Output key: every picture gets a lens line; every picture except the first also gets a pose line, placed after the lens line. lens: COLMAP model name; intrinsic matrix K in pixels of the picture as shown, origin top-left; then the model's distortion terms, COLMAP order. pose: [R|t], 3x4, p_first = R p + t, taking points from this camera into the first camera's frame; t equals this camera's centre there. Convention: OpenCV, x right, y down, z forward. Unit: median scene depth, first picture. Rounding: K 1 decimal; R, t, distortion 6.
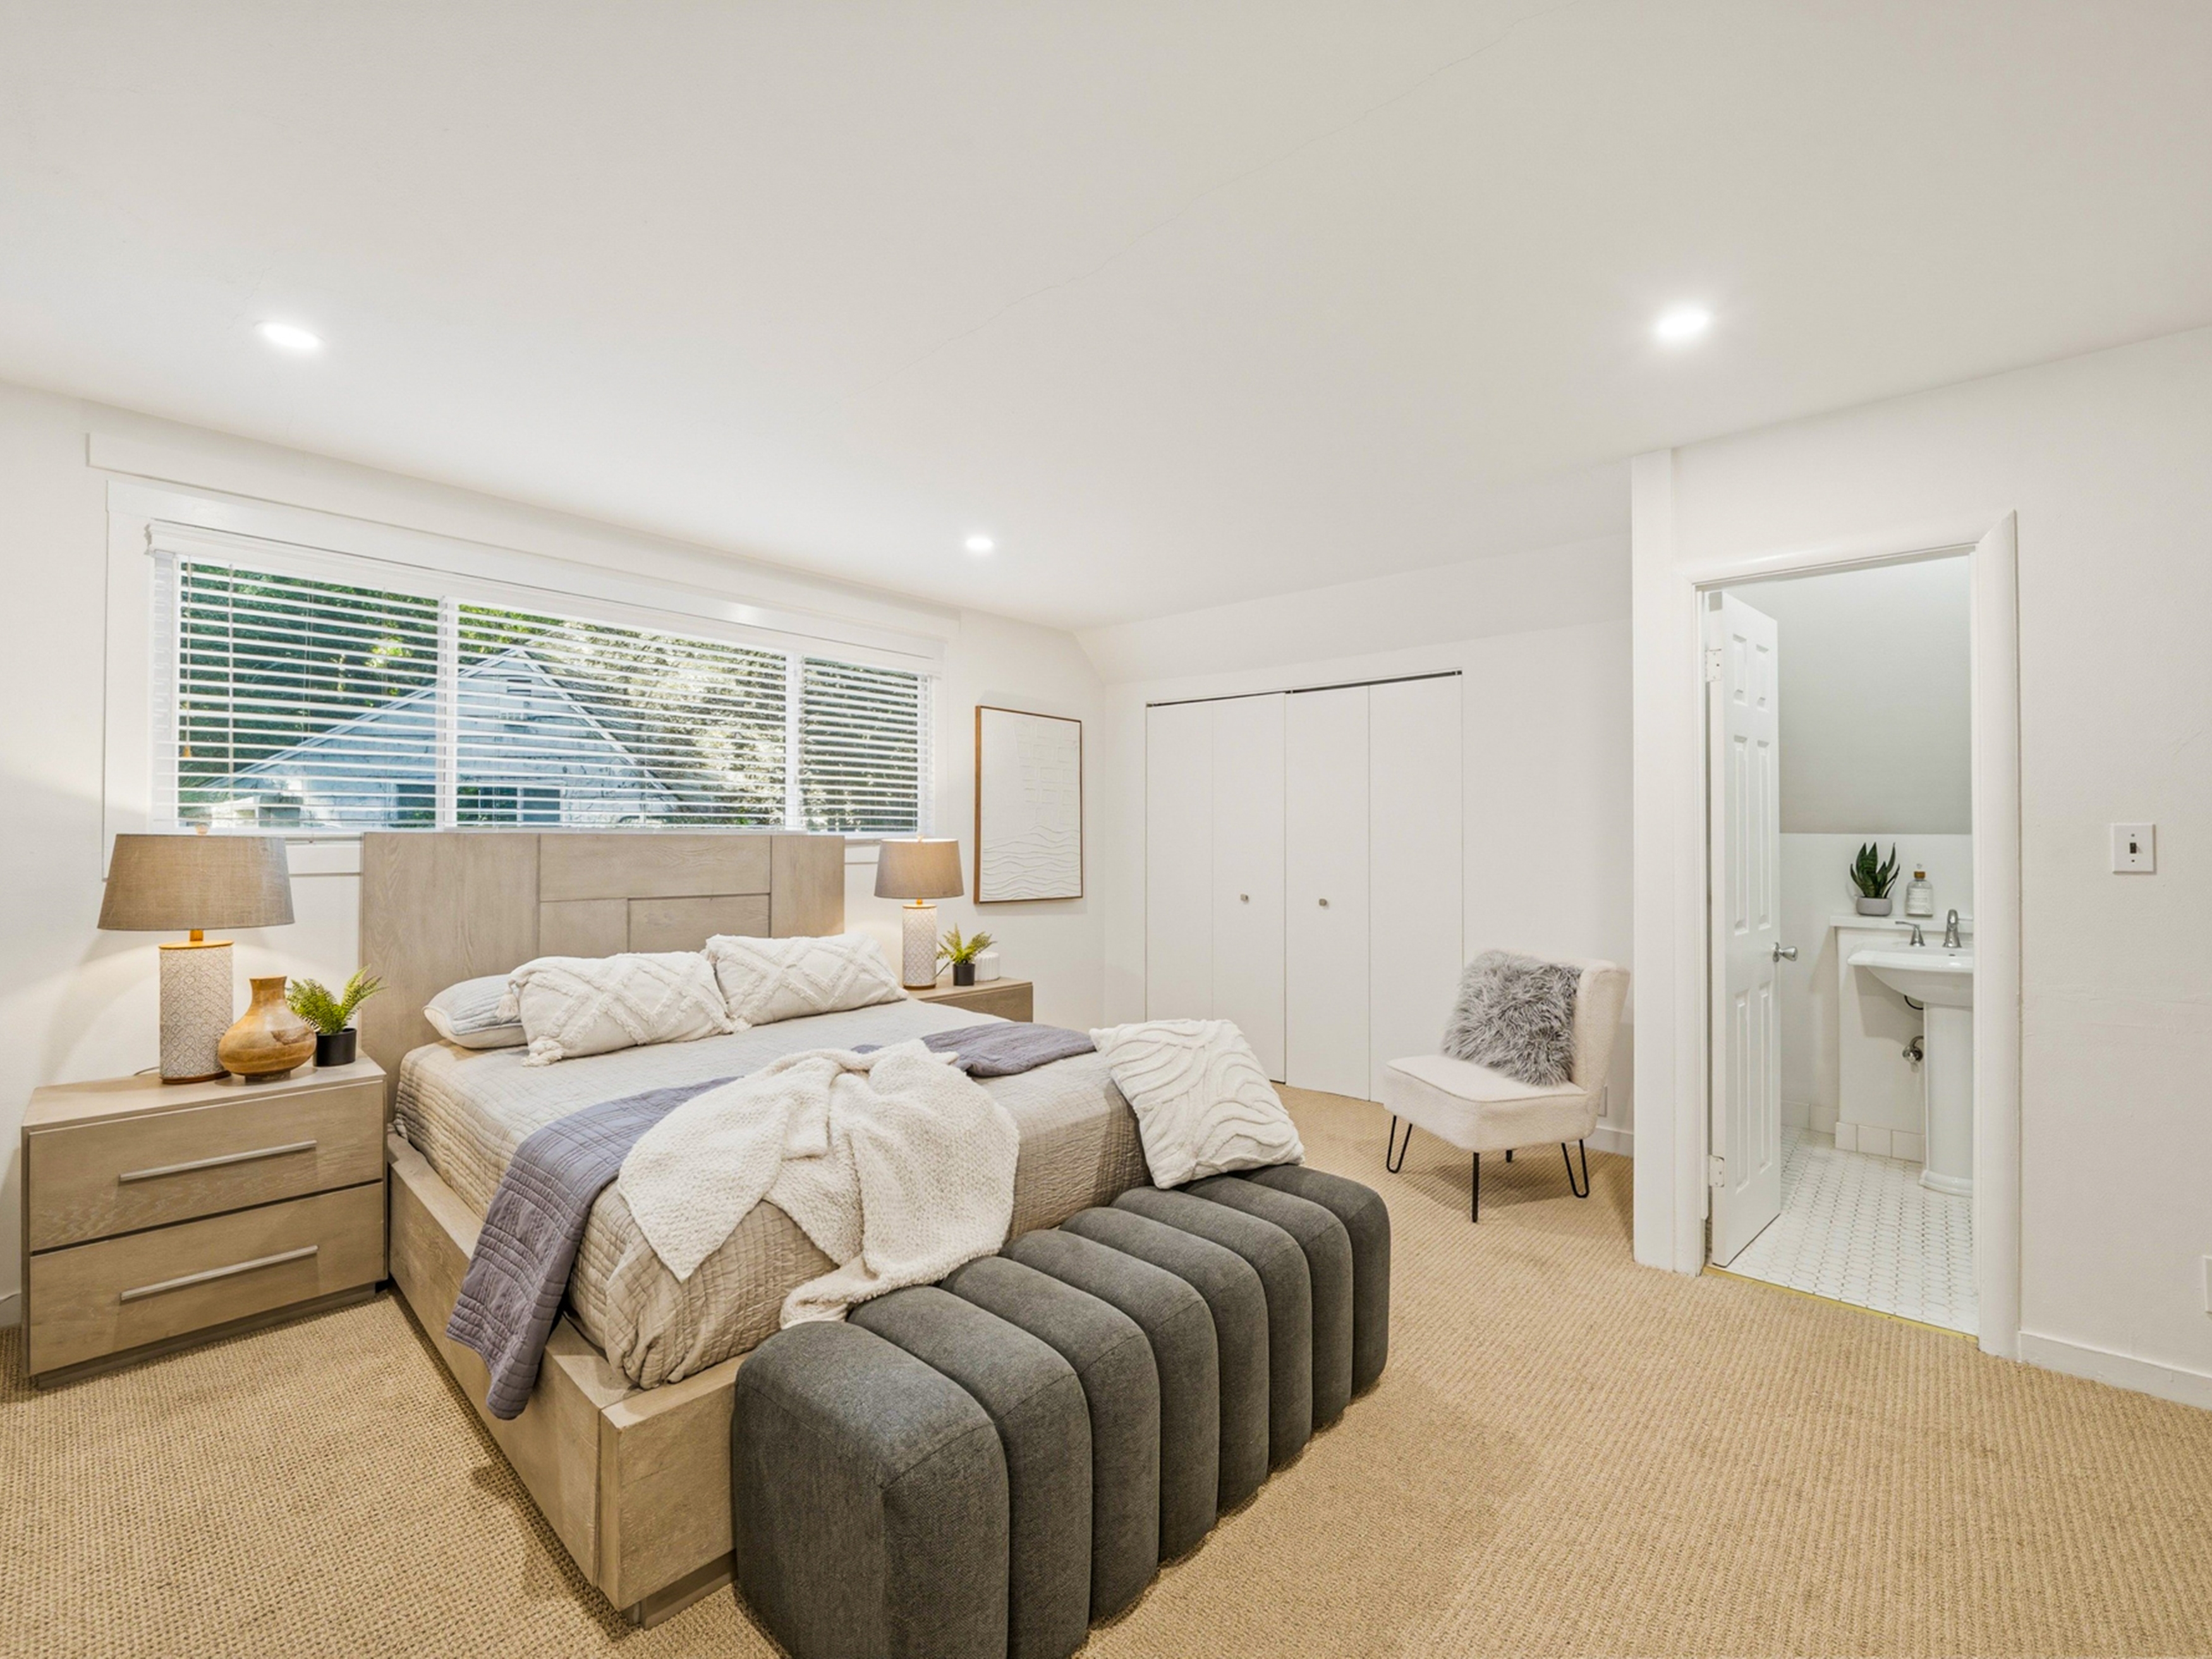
lens RADIAL K [[920.4, 0, 1106.0], [0, 920.4, 829.5], [0, 0, 1]] dist [0.000473, -0.000047]
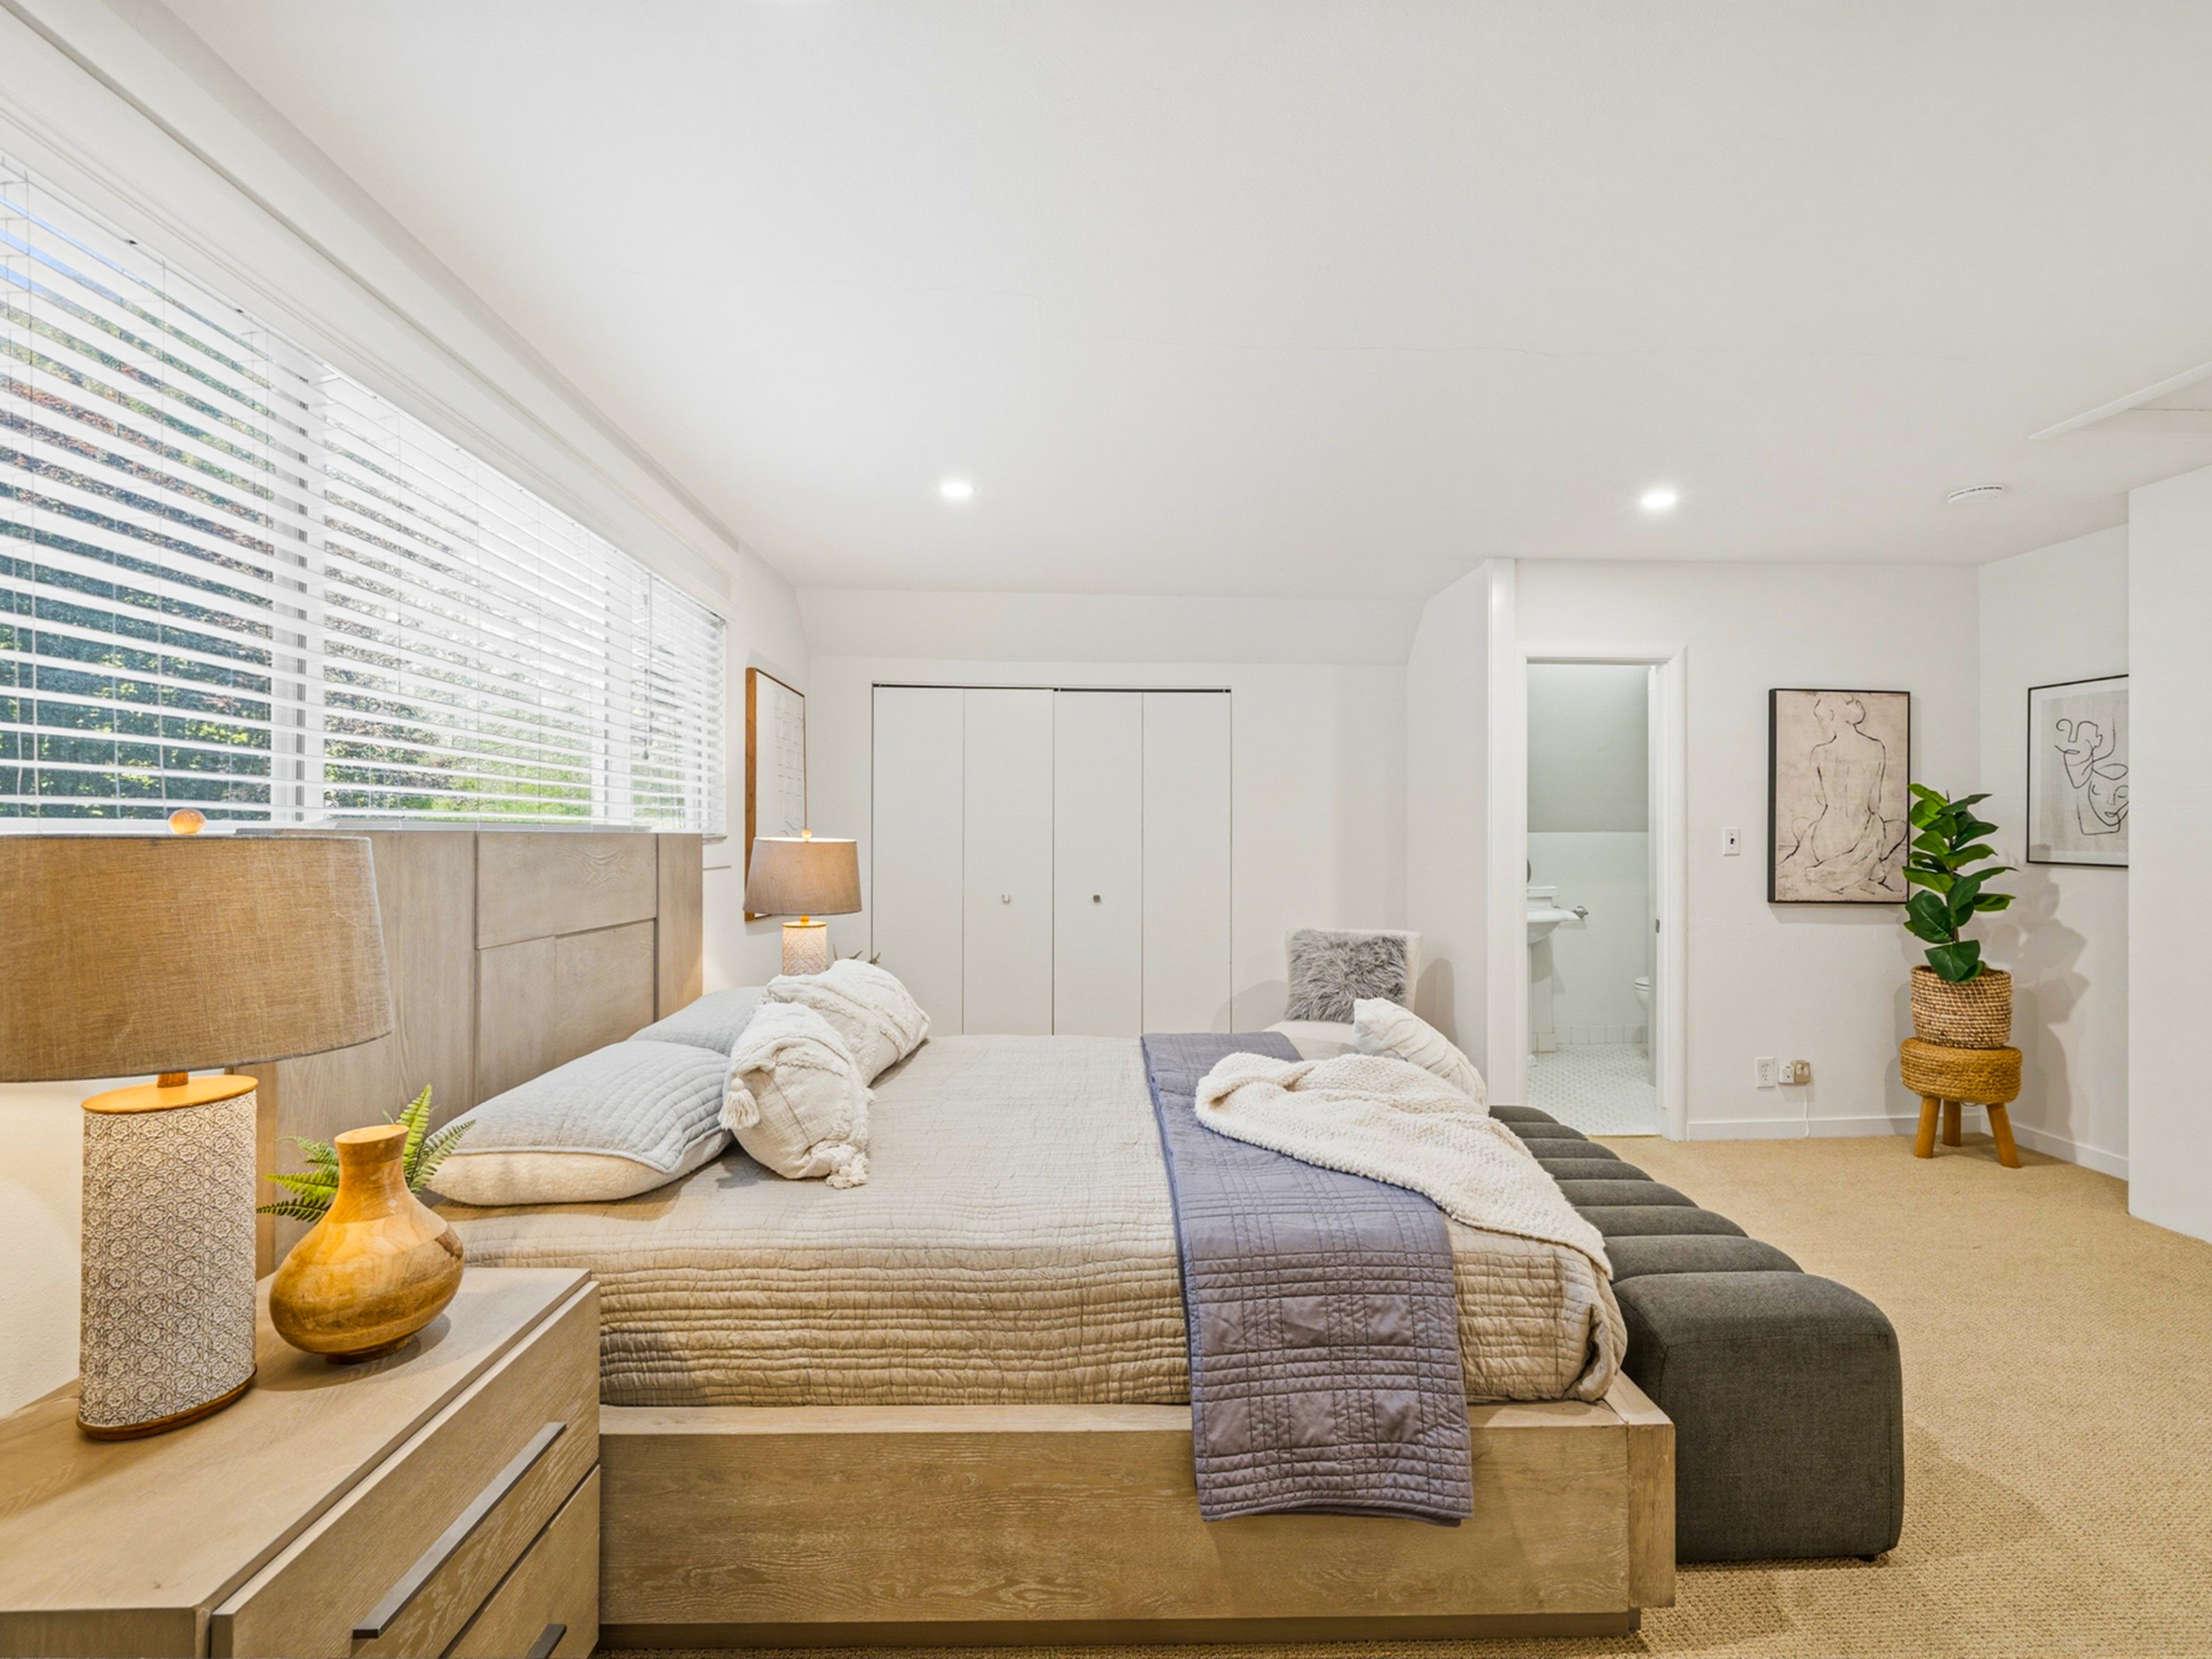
lens RADIAL K [[969.5, 0, 1106.0], [0, 969.5, 829.5], [0, 0, 1]] dist [-0.001800, -0.000096]
pose [[0.726316, 0.003237, 0.687353, -0.848425], [-0.005478, 0.999984, 0.001078, 0.001535], [-0.687339, -0.004549, 0.726322, 0.344257]]
